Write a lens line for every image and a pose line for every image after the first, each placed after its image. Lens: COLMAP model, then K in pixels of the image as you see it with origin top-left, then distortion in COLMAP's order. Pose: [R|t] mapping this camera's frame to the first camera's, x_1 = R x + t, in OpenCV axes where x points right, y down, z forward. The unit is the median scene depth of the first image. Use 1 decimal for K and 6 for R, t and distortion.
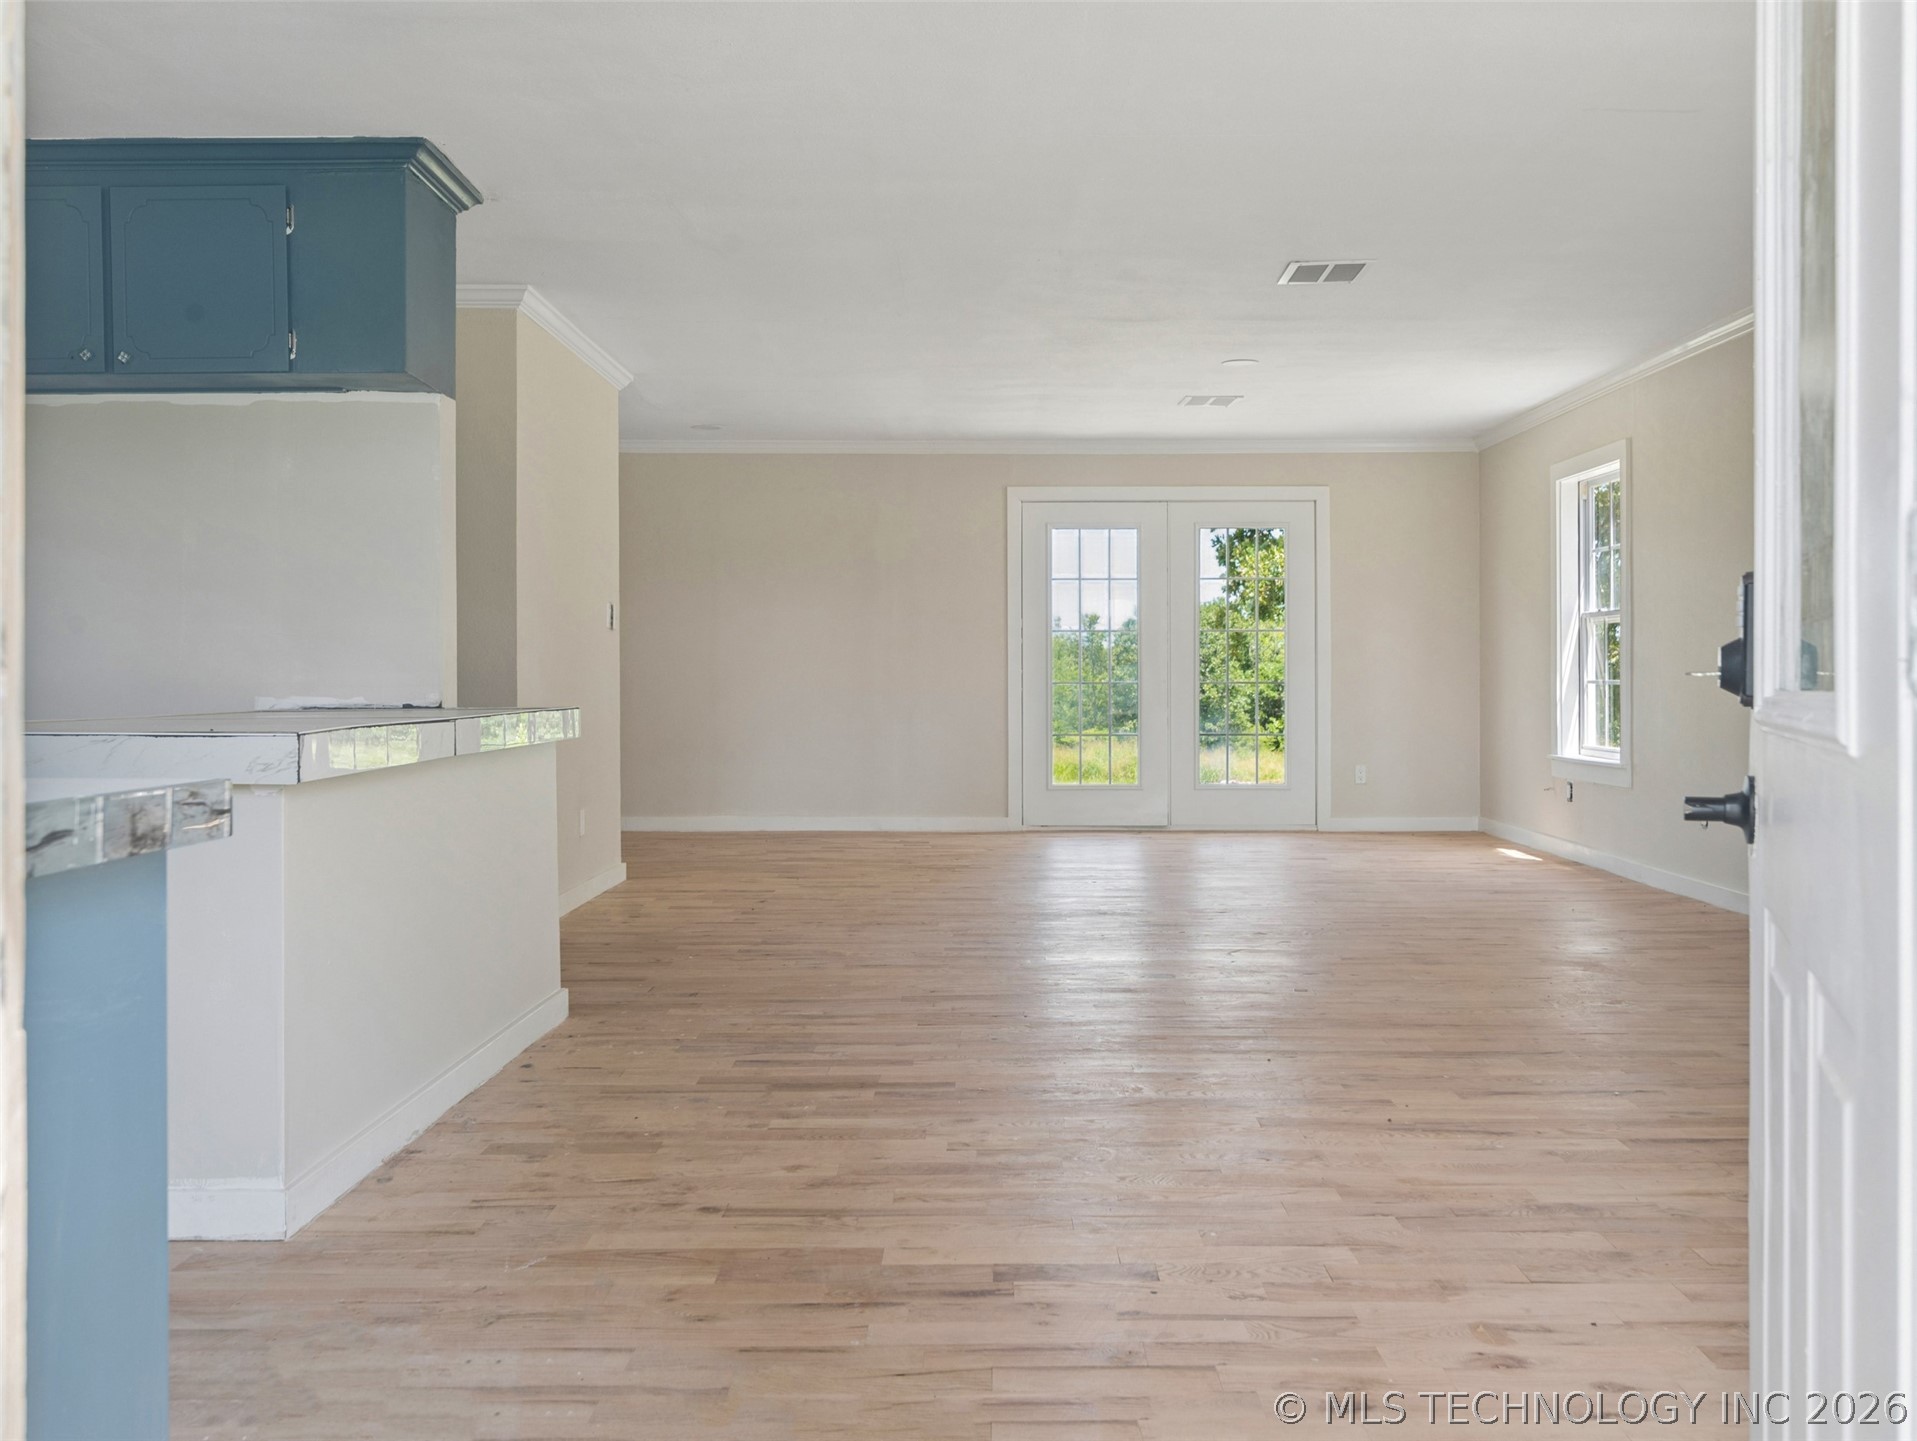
lens RADIAL K [[1651.5, 0, 957.2], [0, 1651.5, 680.6], [0, 0, 1]] dist [0.001214, 0.004569]
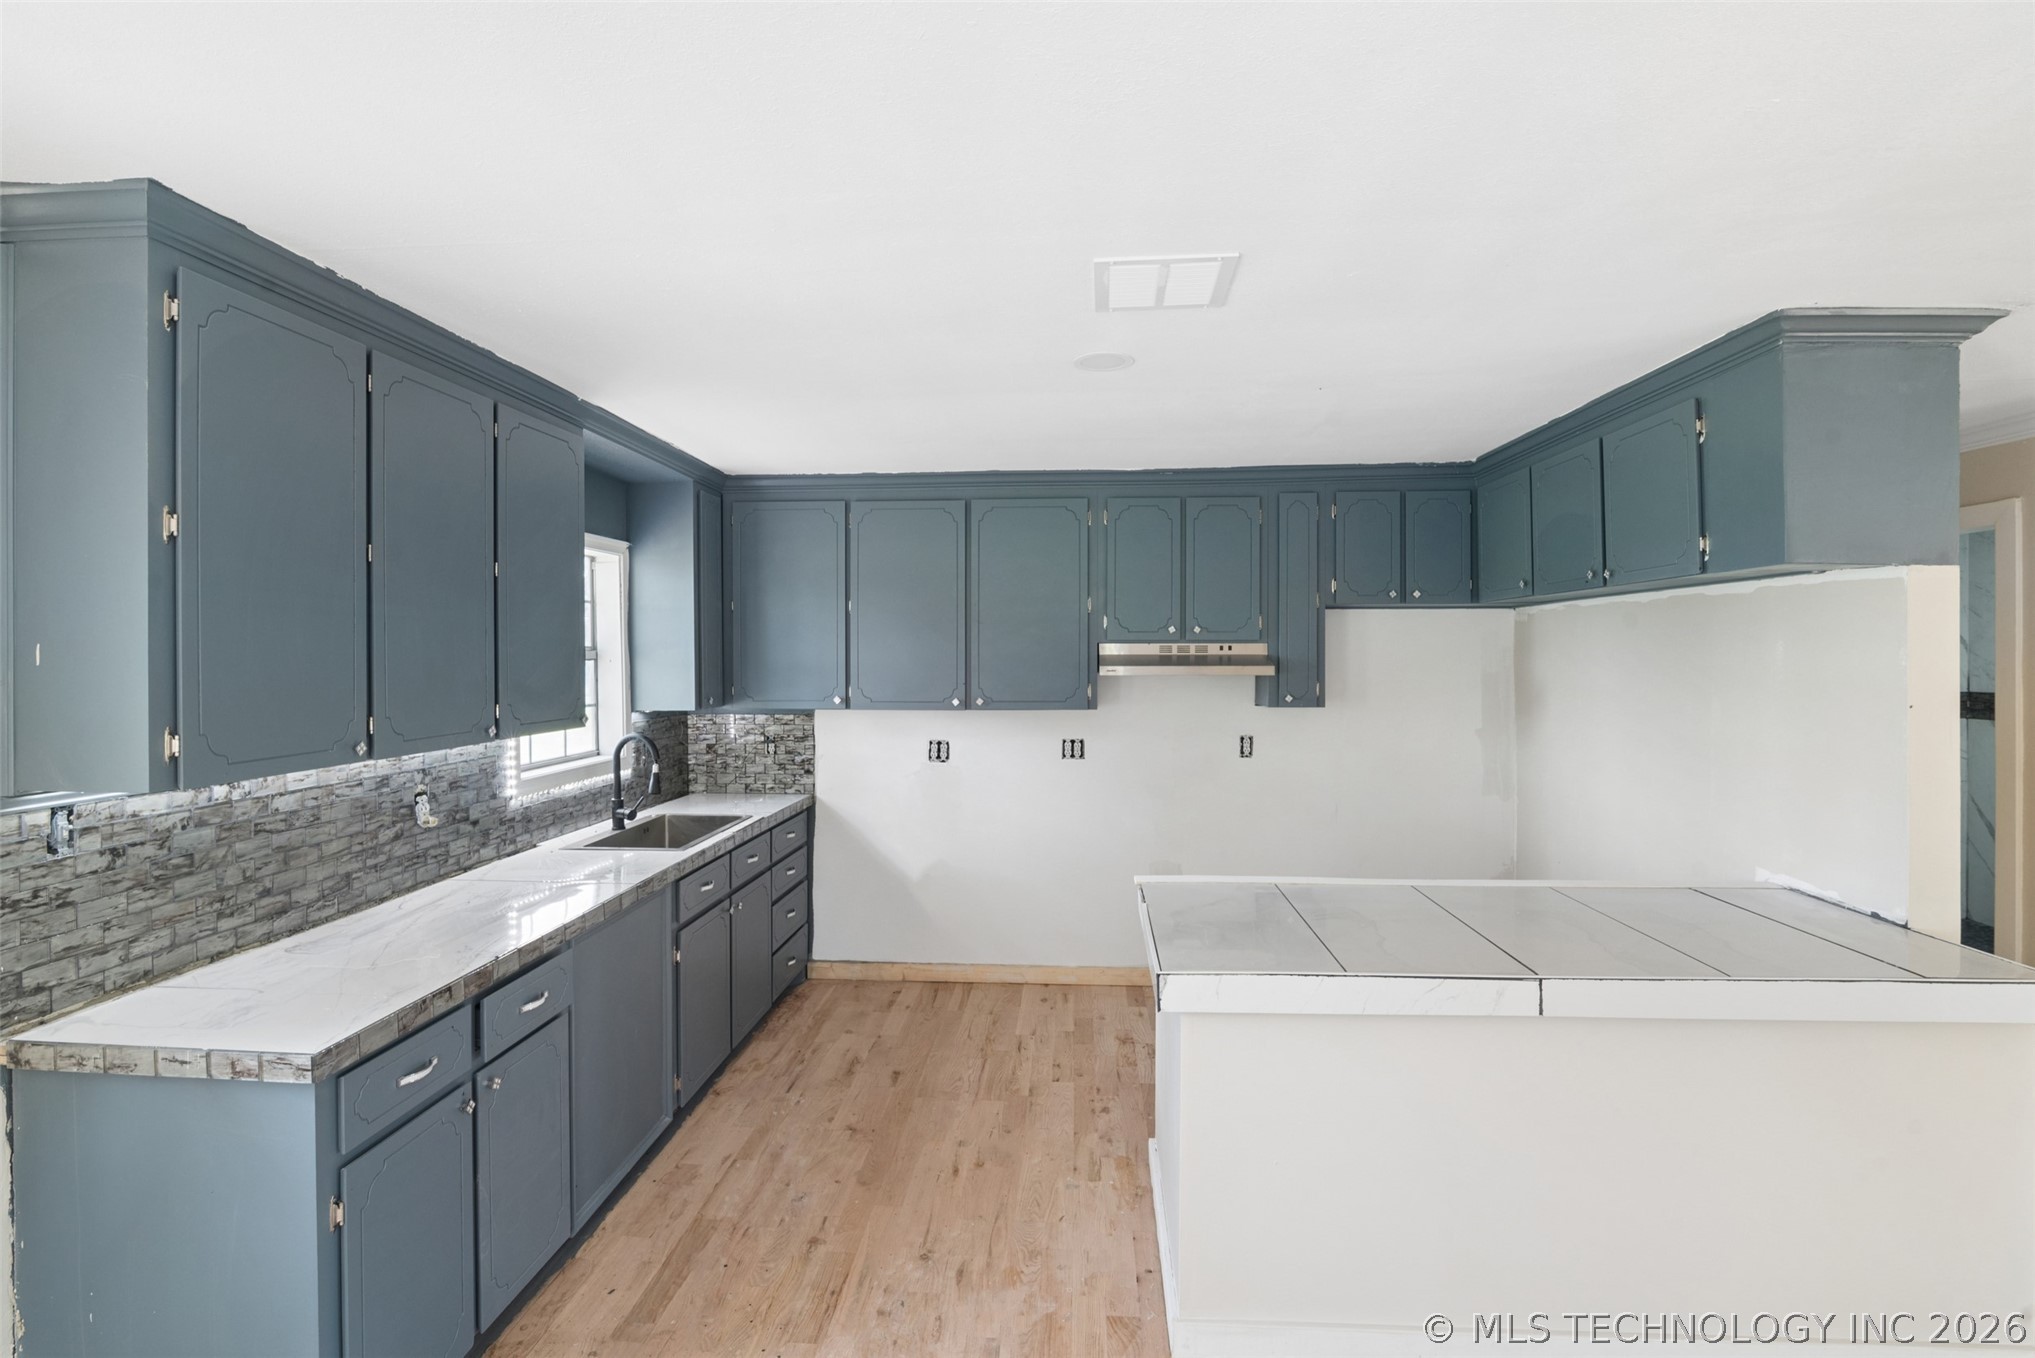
lens RADIAL K [[943.0, 0, 1018.9], [0, 943.0, 656.1], [0, 0, 1]] dist [-0.022229, 0.001356]
pose [[-0.053635, 0.005407, -0.998546, 0.299305], [0.000265, 0.999985, 0.005401, -0.197625], [0.998561, 0.000025, -0.053635, 0.859633]]
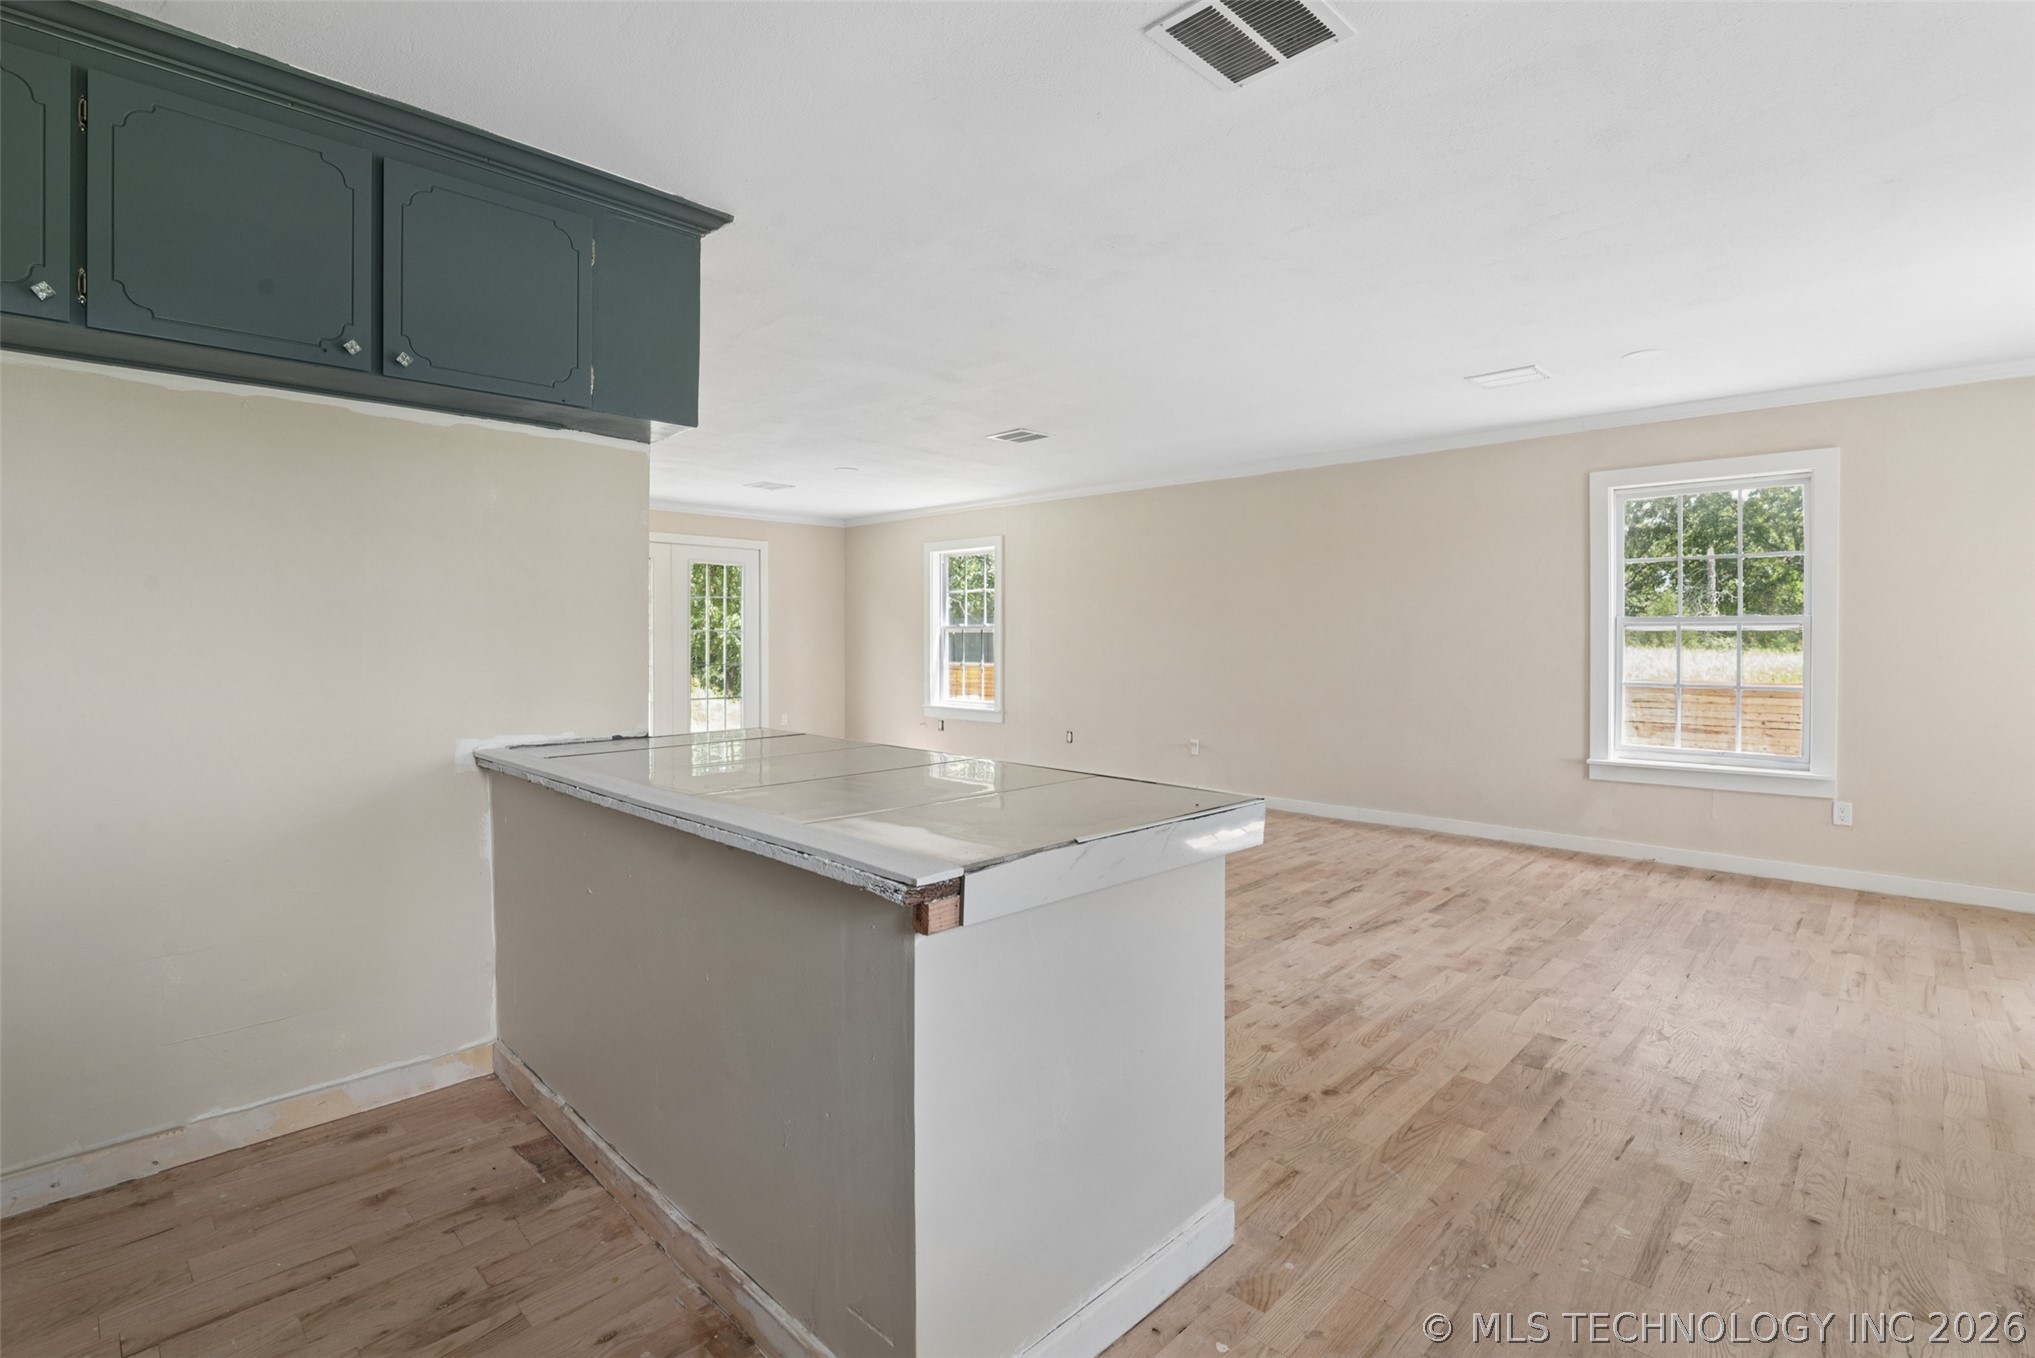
lens RADIAL K [[956.3, 0, 1012.5], [0, 956.3, 644.6], [0, 0, 1]] dist [-0.017499, 0.000471]
pose [[0.690448, -0.003162, 0.723375, -0.918320], [0.000047, 0.999991, 0.004326, -0.071185], [-0.723382, -0.002953, 0.690442, 0.617237]]
